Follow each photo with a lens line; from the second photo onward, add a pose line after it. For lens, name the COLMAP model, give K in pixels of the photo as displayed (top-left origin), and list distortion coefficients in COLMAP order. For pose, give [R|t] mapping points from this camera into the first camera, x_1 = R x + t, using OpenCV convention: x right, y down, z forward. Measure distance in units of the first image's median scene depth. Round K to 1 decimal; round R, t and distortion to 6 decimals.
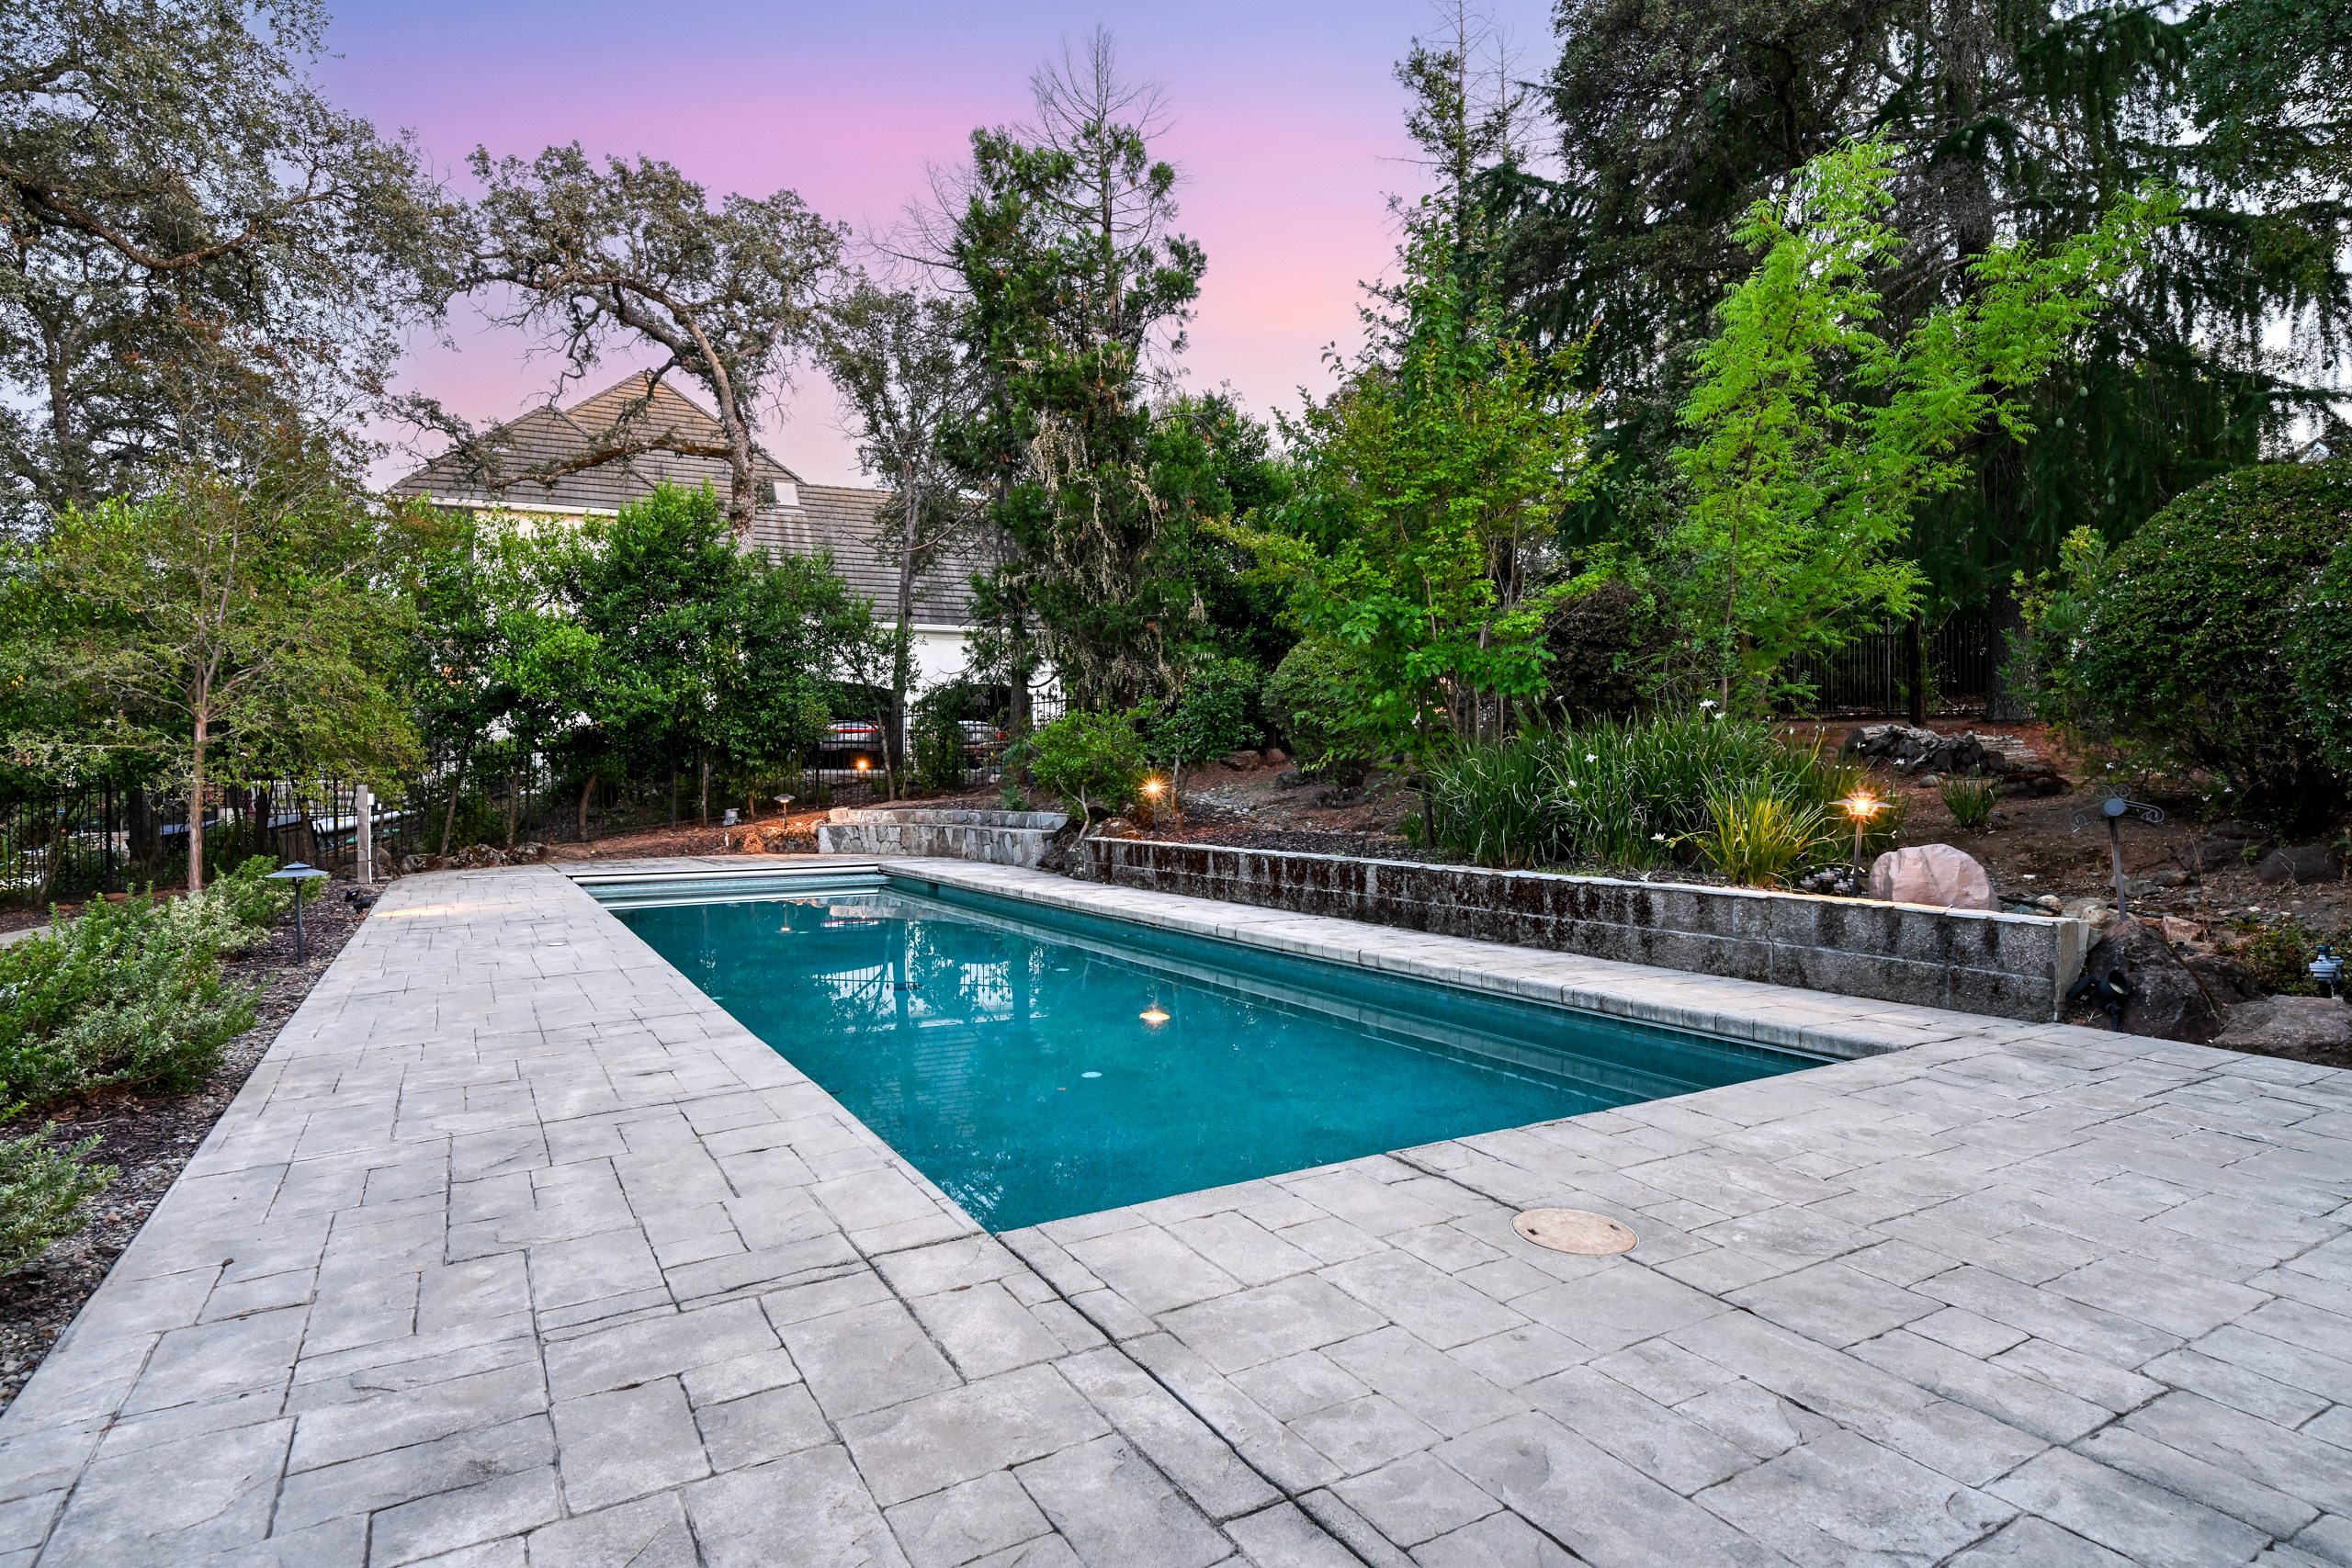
lens RADIAL K [[1237.5, 0, 1184.4], [0, 1237.5, 781.1], [0, 0, 1]] dist [0.001491, -0.000393]
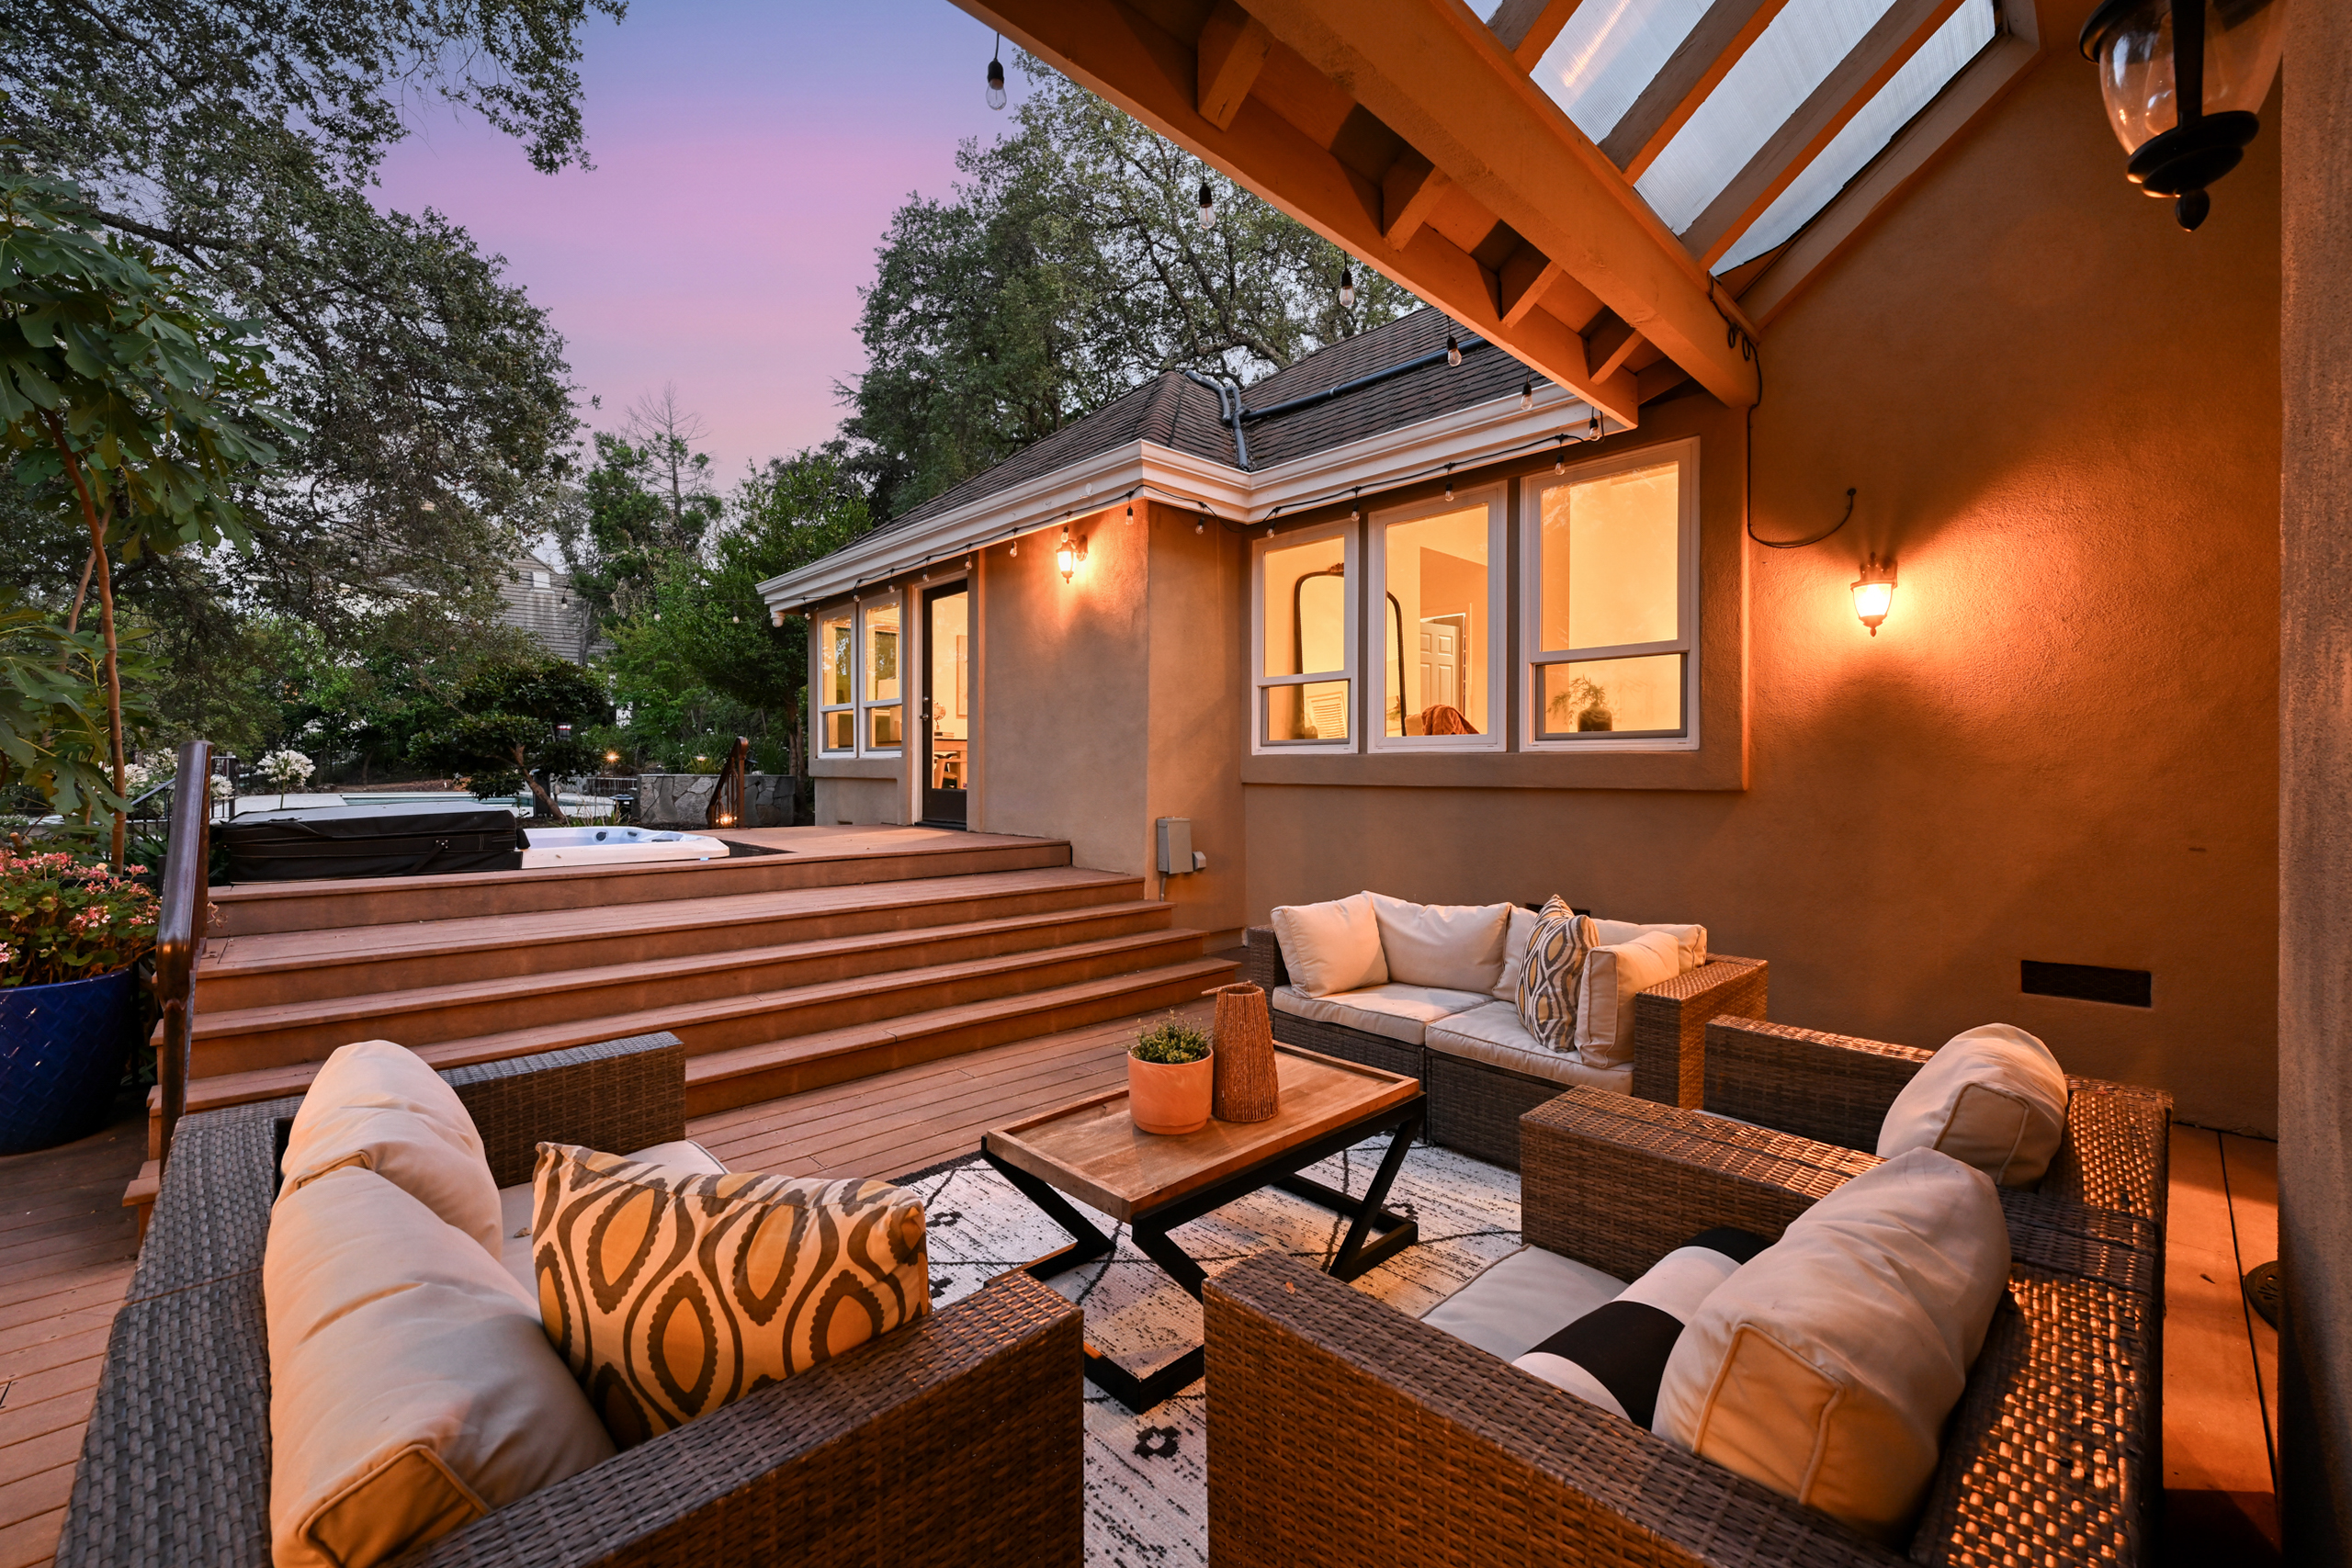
lens RADIAL K [[939.1, 0, 1180.6], [0, 939.1, 775.4], [0, 0, 1]] dist [-0.000234, -0.000351]
pose [[0.977537, 0.010019, 0.210526, 2.407670], [-0.010802, 0.999938, 0.002573, 0.087515], [-0.210487, -0.004789, 0.977585, -3.748222]]
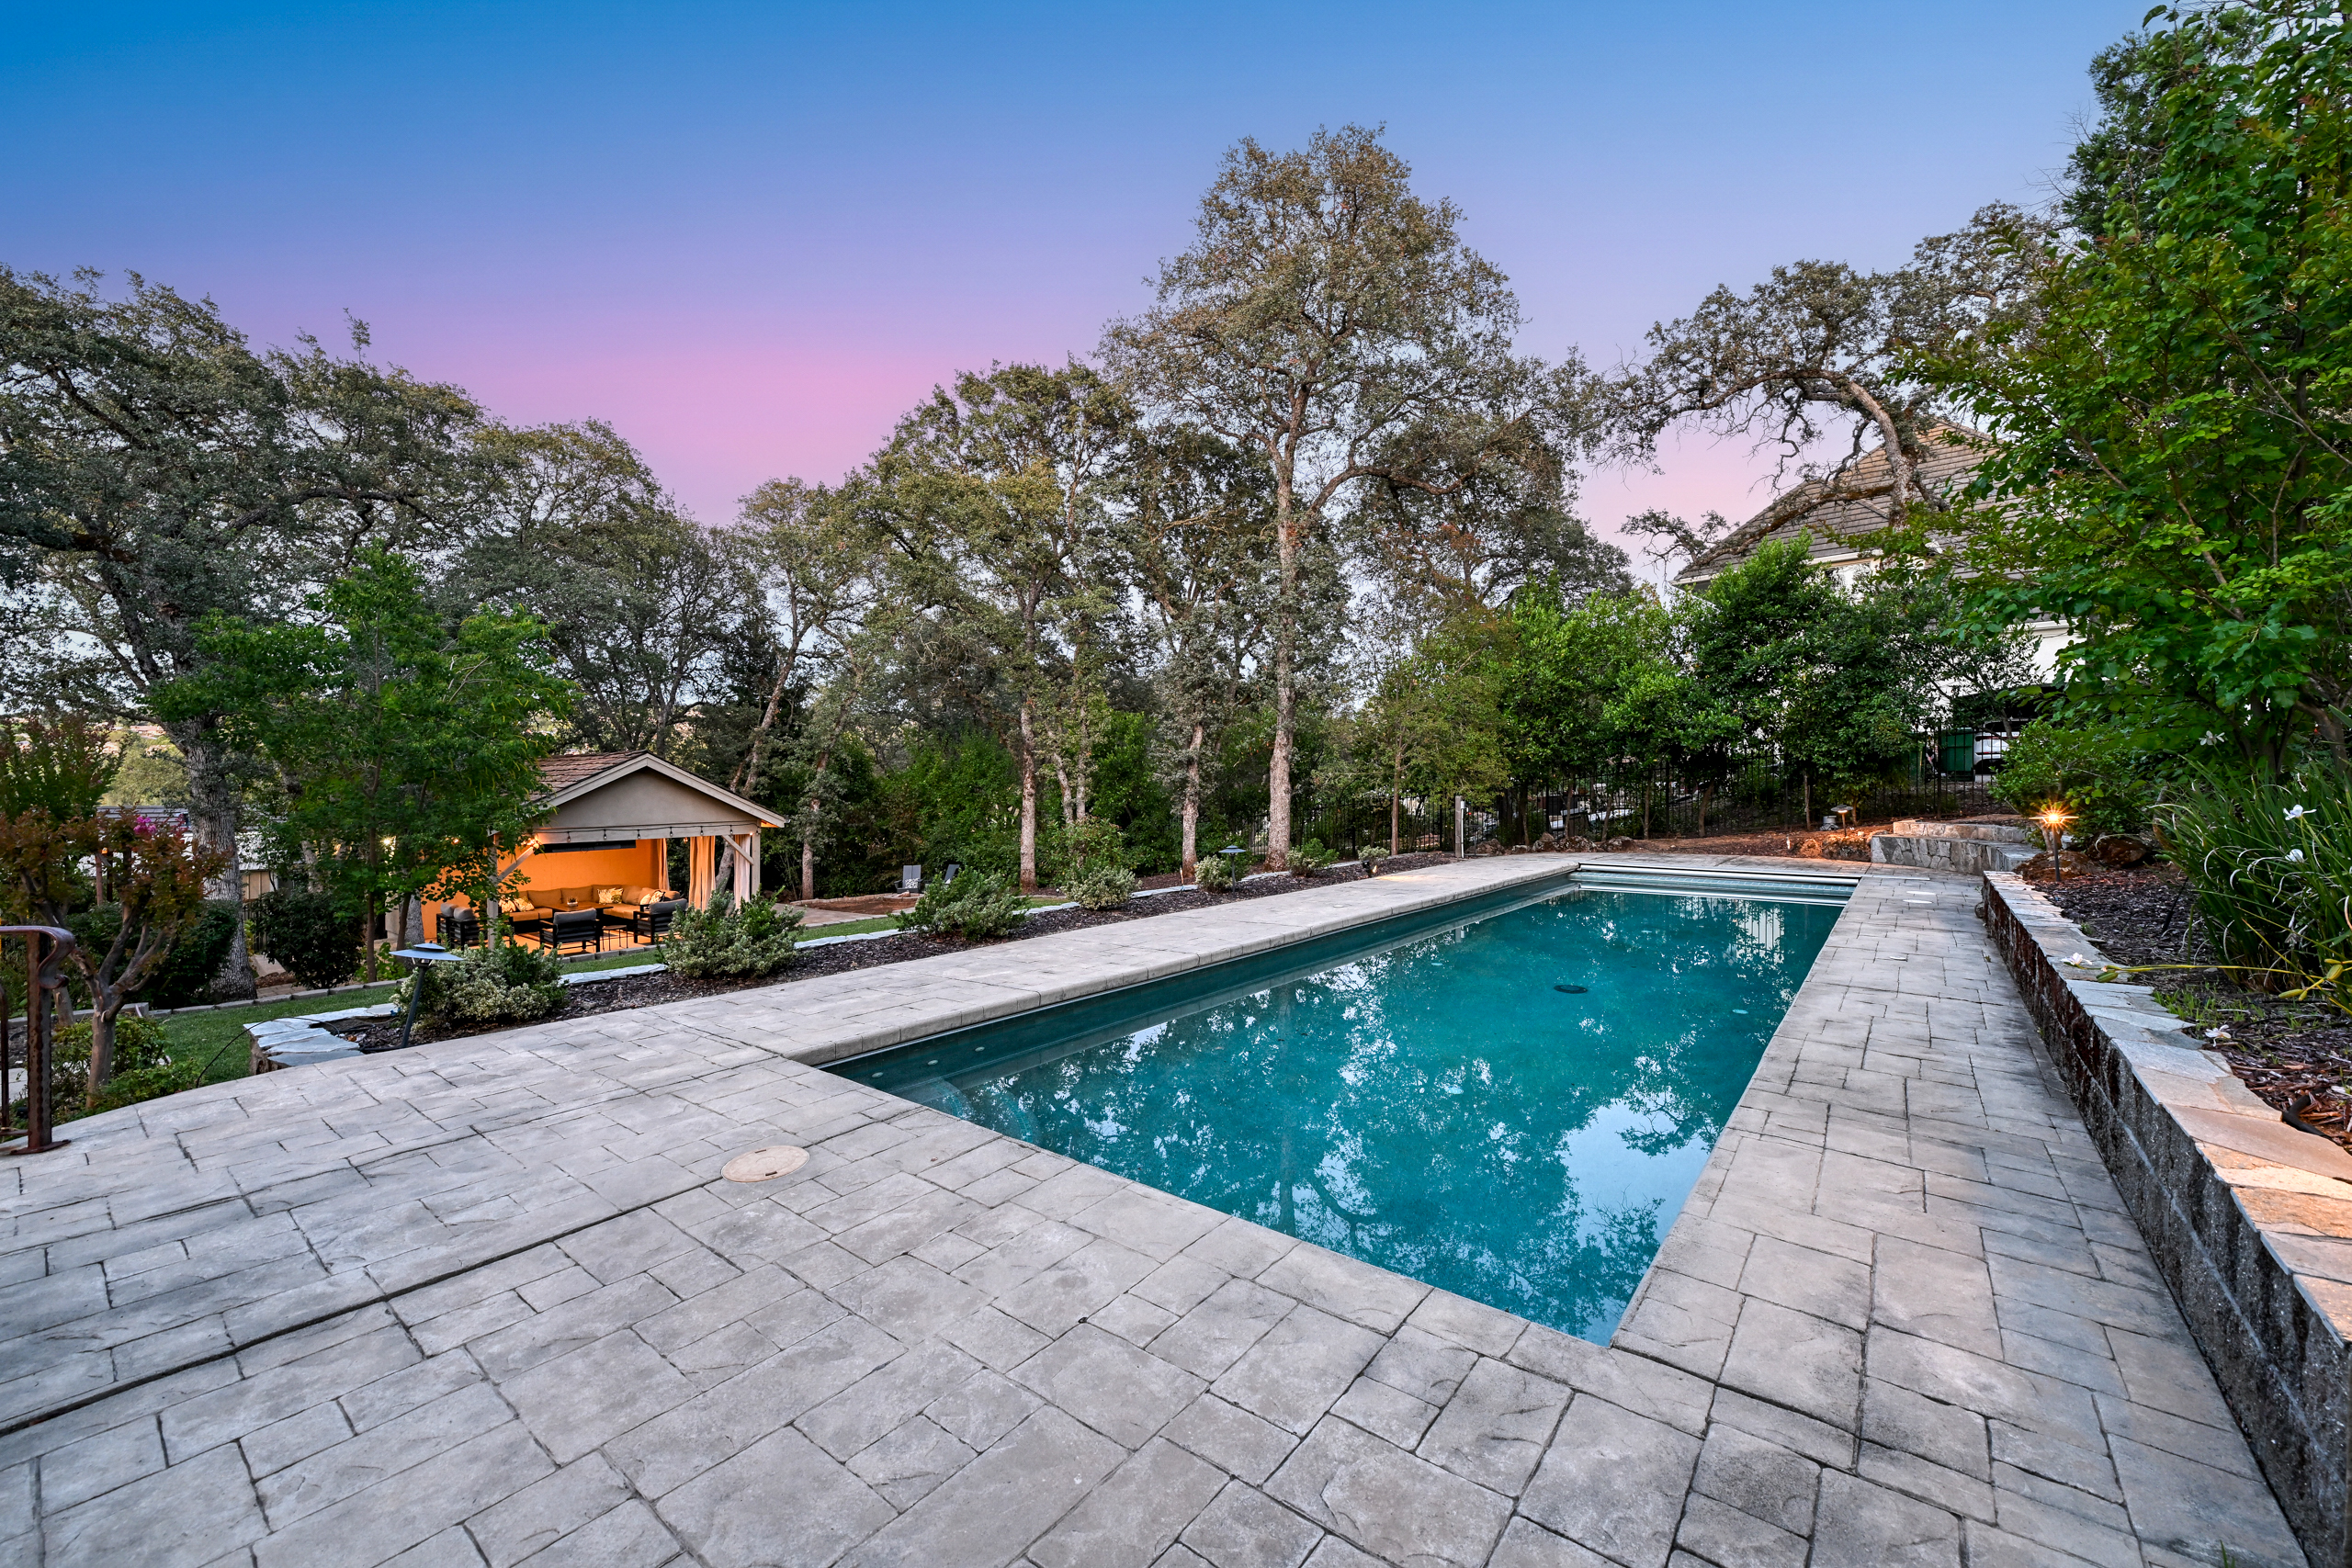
lens RADIAL K [[928.0, 0, 1180.5], [0, 928.0, 791.0], [0, 0, 1]] dist [-0.001108, -0.000356]
pose [[0.362335, 0.014680, -0.931932, 1.177554], [0.000382, 0.999874, 0.015899, -0.079027], [0.932048, -0.006117, 0.362284, 0.818152]]
